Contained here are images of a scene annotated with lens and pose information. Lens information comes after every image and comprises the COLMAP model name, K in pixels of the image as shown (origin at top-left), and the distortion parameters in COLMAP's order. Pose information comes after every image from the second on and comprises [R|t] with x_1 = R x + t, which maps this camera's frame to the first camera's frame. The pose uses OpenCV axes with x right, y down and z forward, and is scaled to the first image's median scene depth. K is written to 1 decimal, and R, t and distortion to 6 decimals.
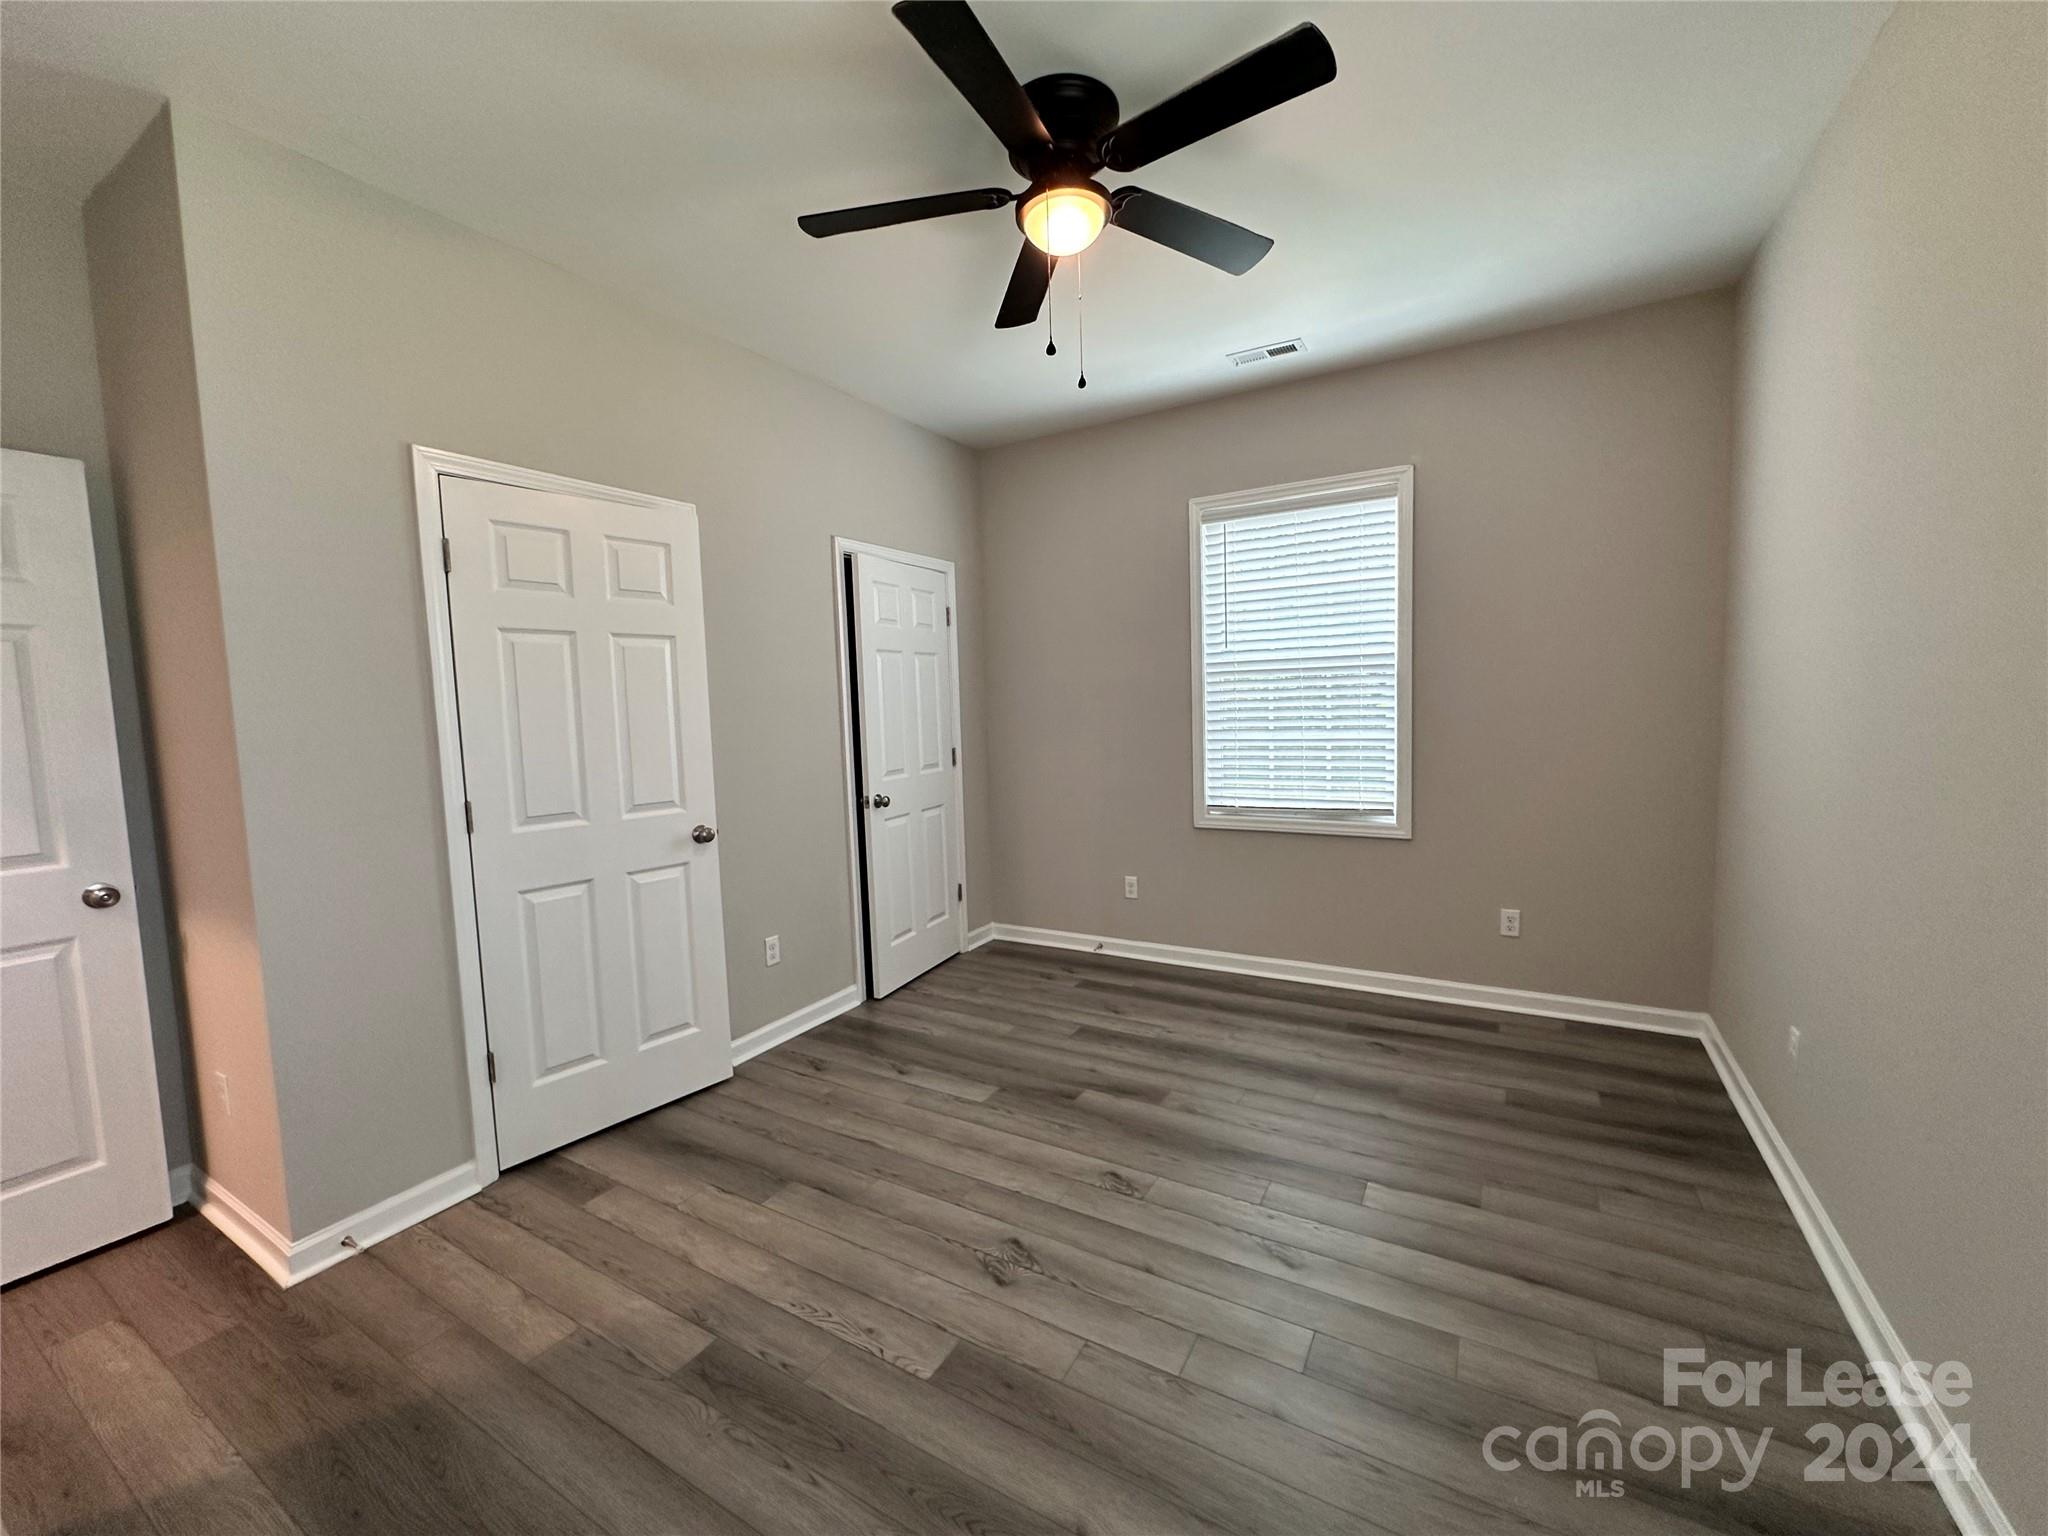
lens RADIAL K [[816.6, 0, 1025.4], [0, 816.6, 767.1], [0, 0, 1]] dist [-0.004891, 0.001220]
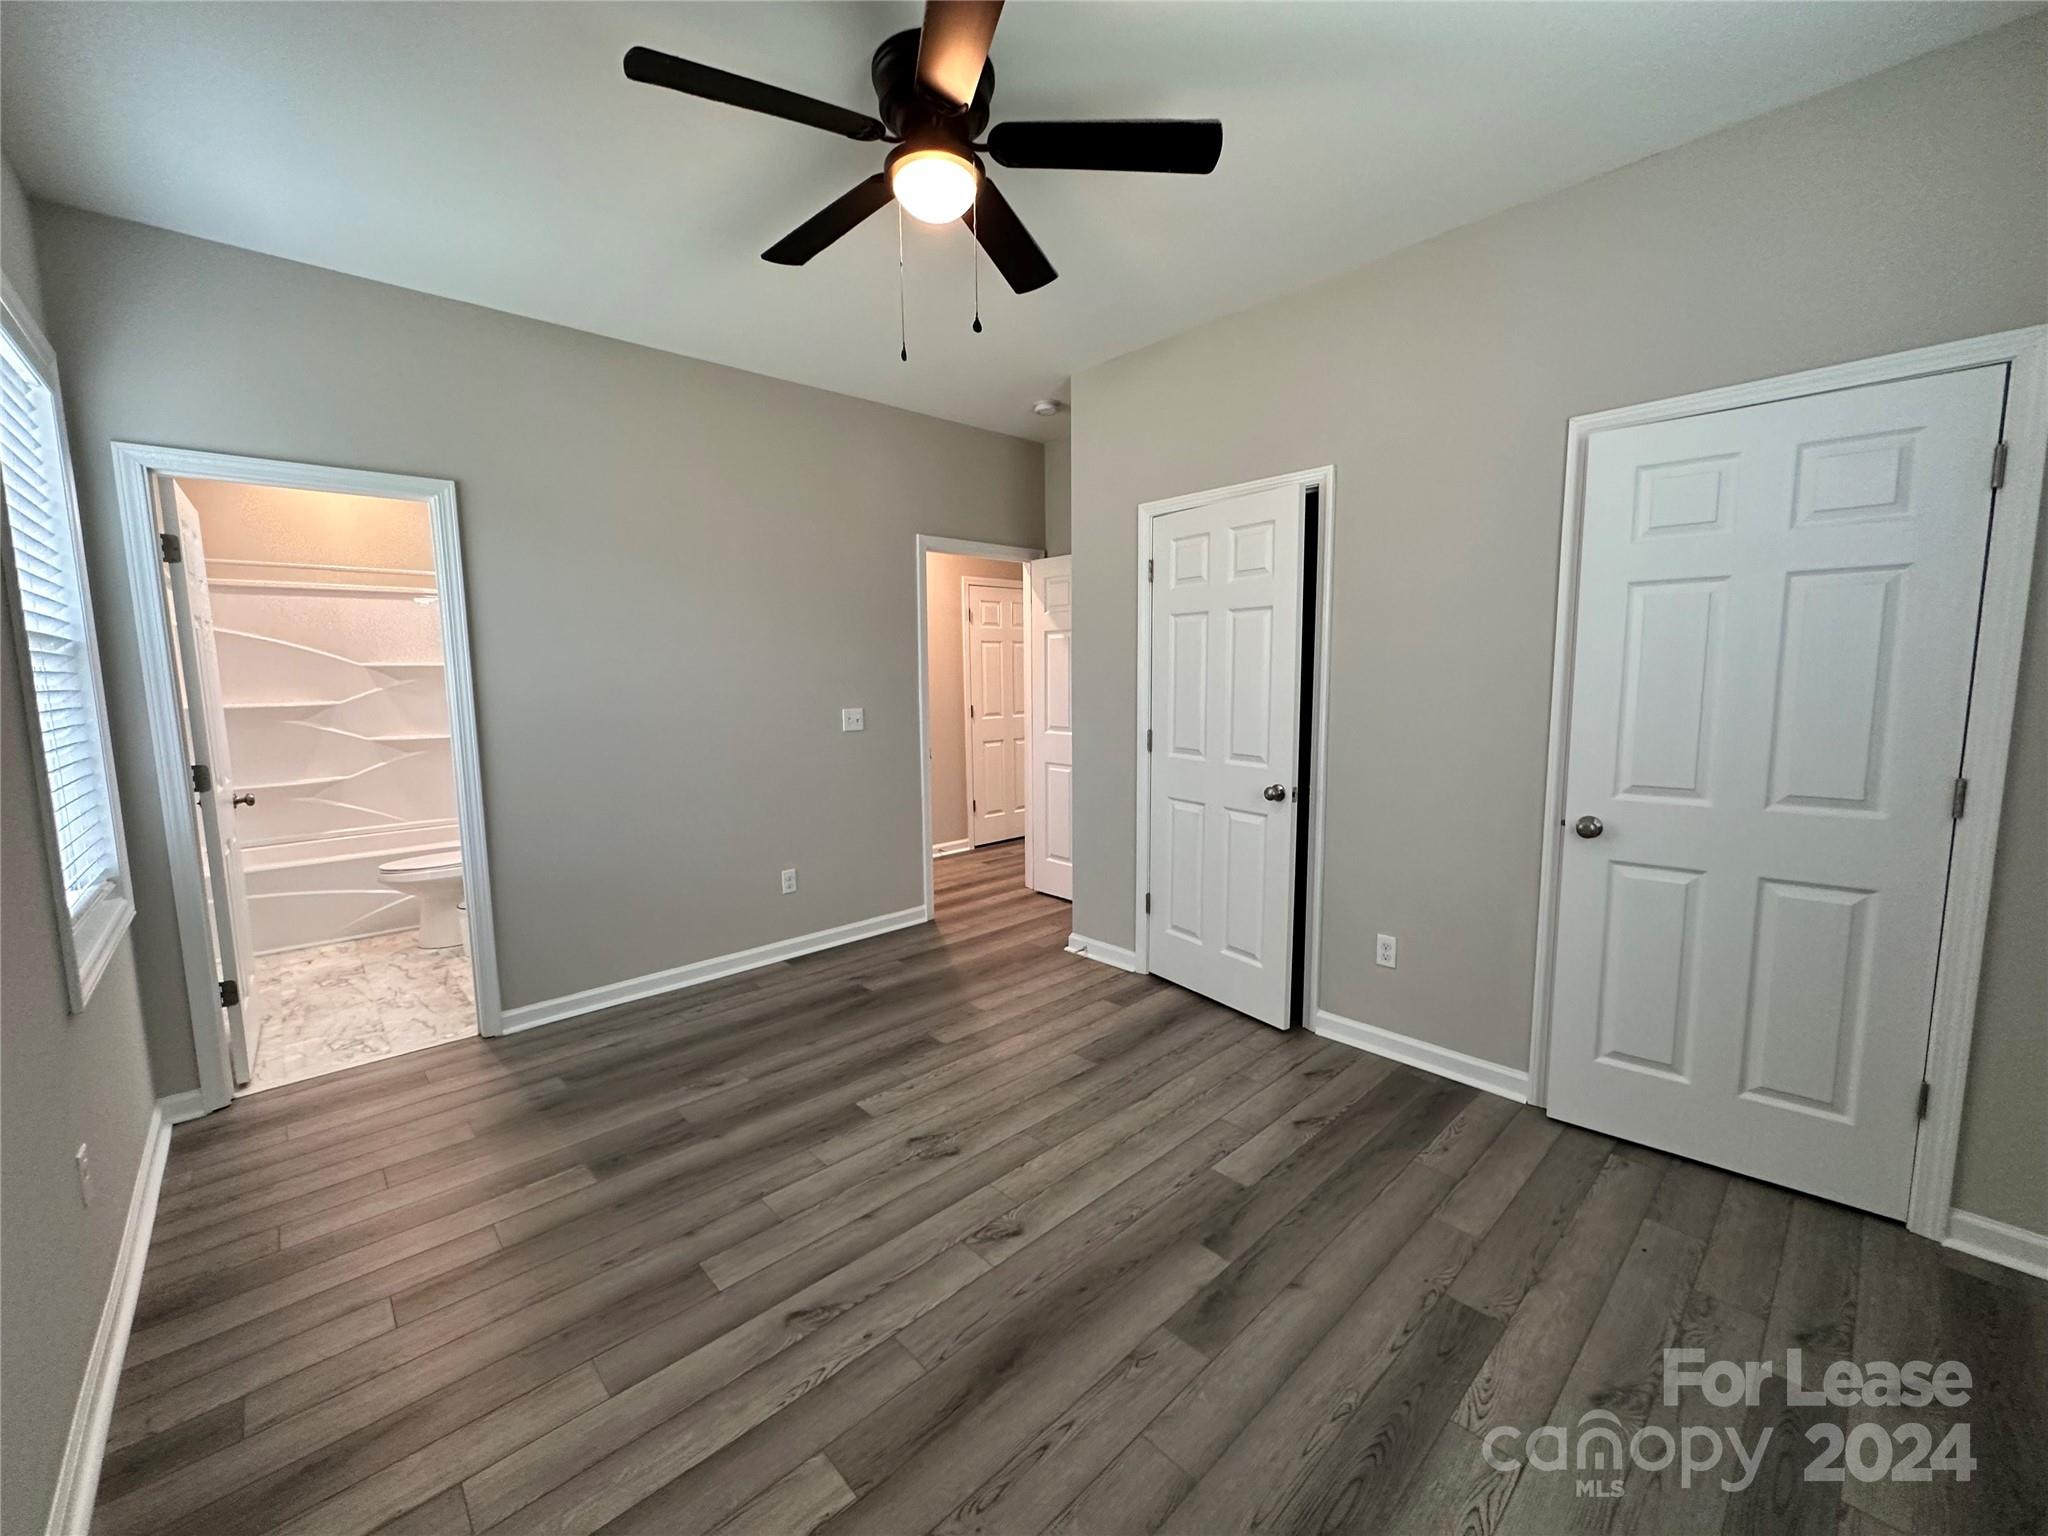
lens RADIAL K [[816.6, 0, 1019.2], [0, 816.6, 764.8], [0, 0, 1]] dist [-0.004891, 0.001220]
pose [[-0.291282, 0.145587, -0.945494, 0.672637], [-0.055623, 0.984102, 0.168668, -0.108957], [0.955019, 0.101721, -0.278553, 0.938901]]
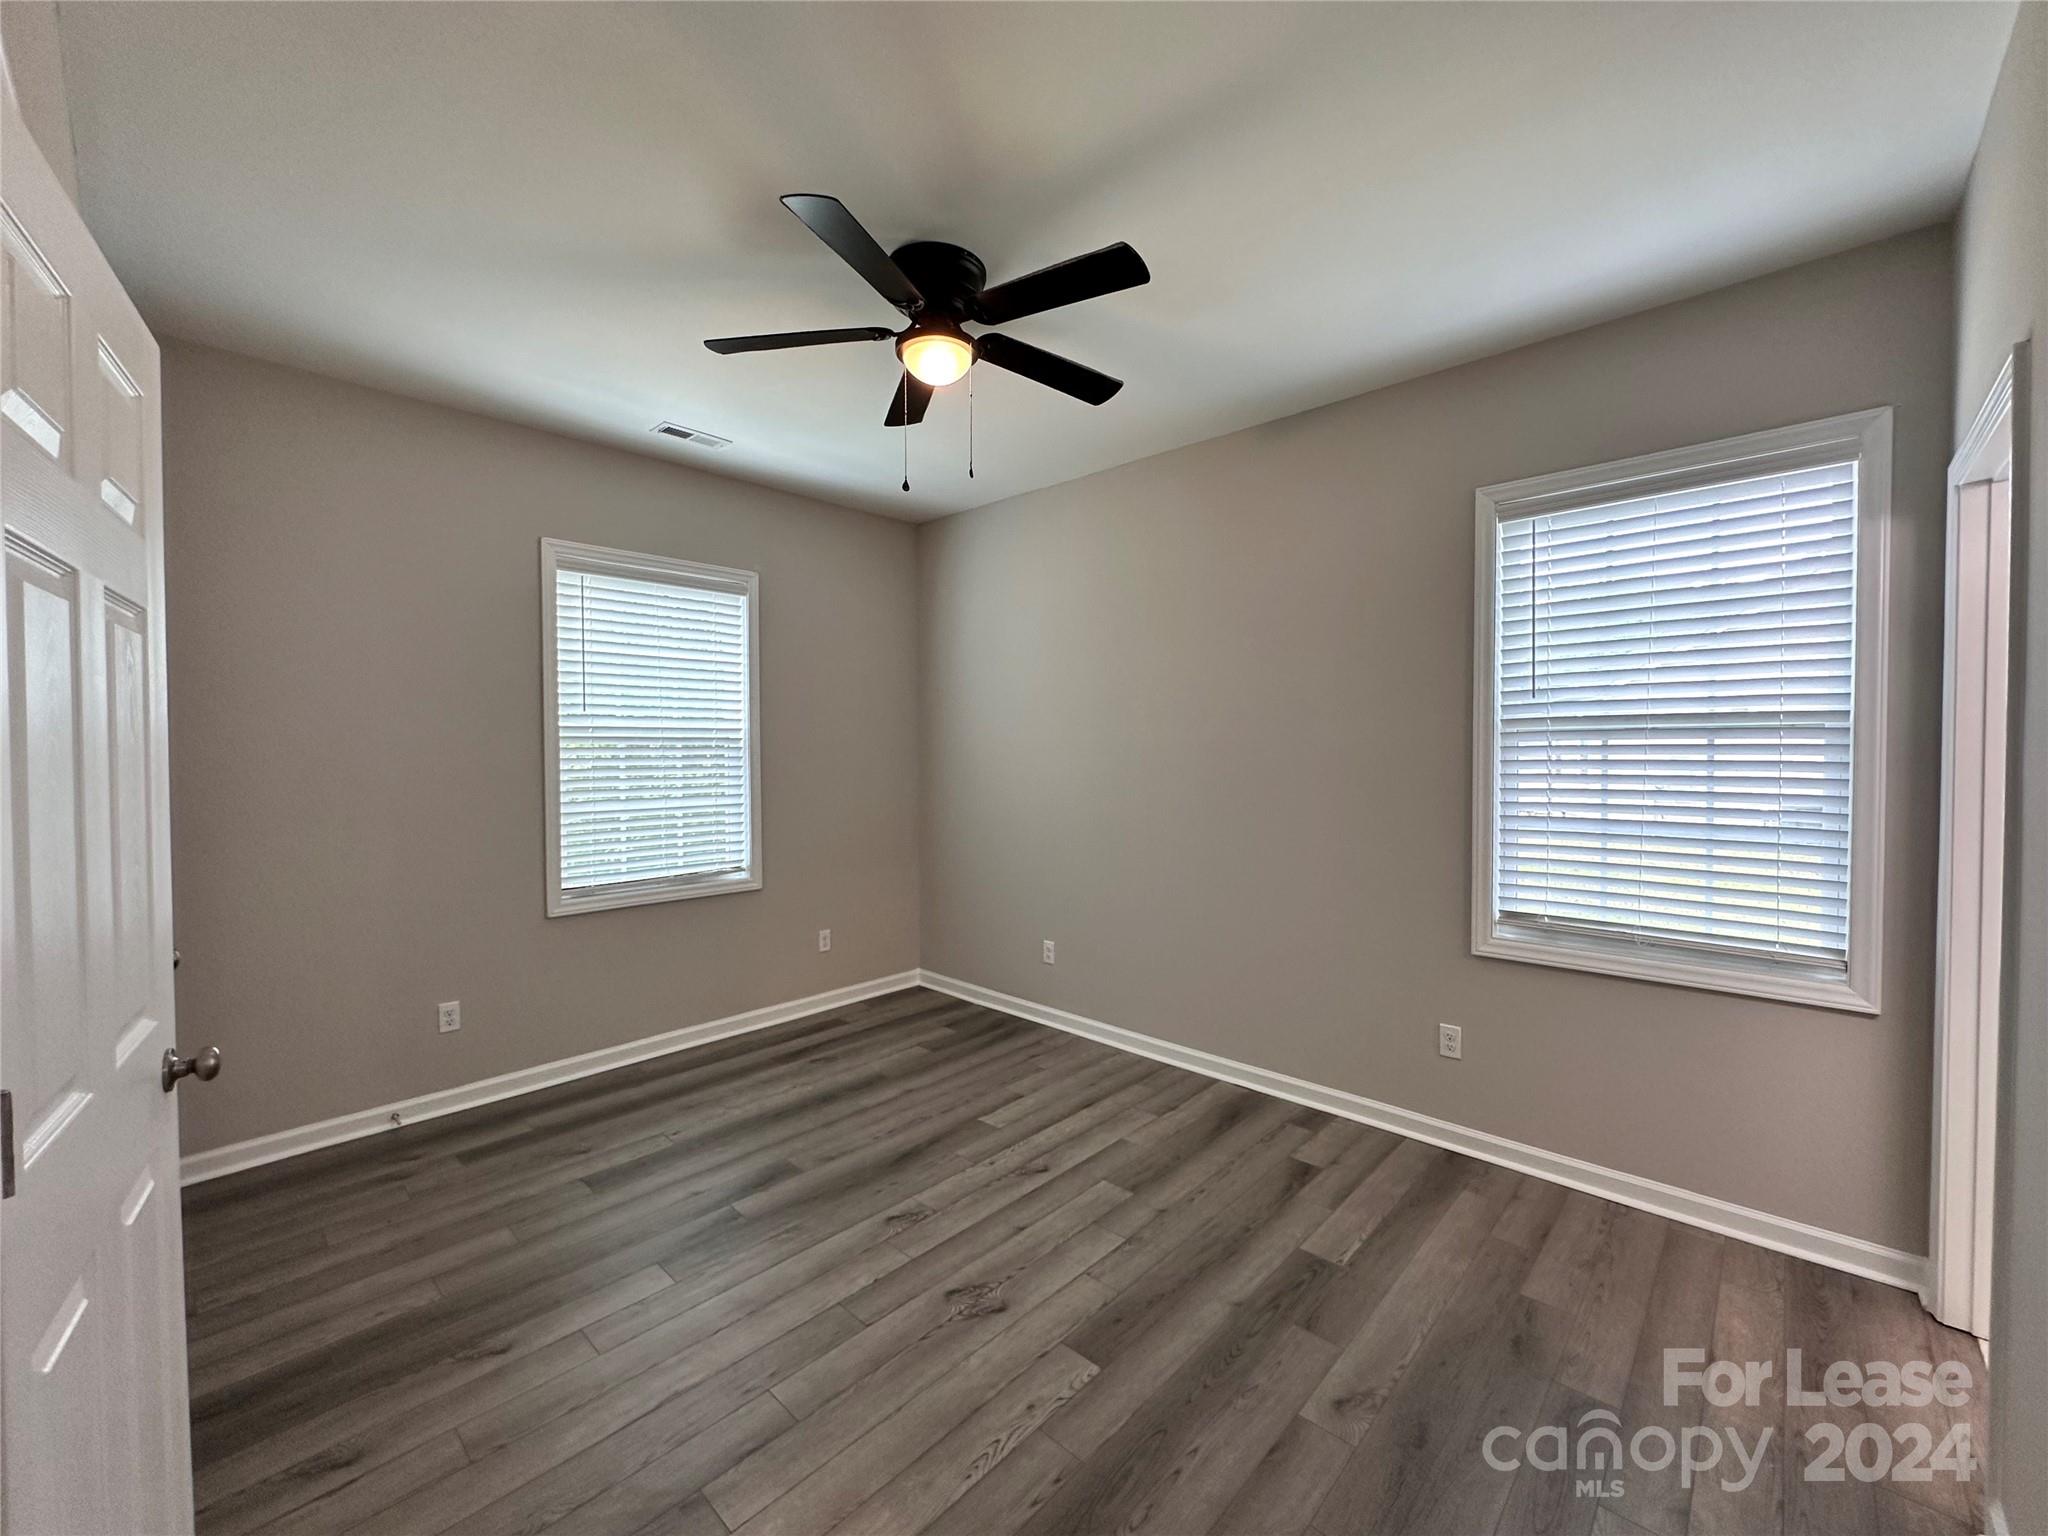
lens RADIAL K [[816.6, 0, 1021.3], [0, 816.6, 771.0], [0, 0, 1]] dist [-0.004891, 0.001220]
pose [[0.221922, 0.004157, 0.975056, -0.692801], [0.075616, 0.996906, -0.021460, -0.031472], [-0.972128, 0.078492, 0.220921, 0.440581]]
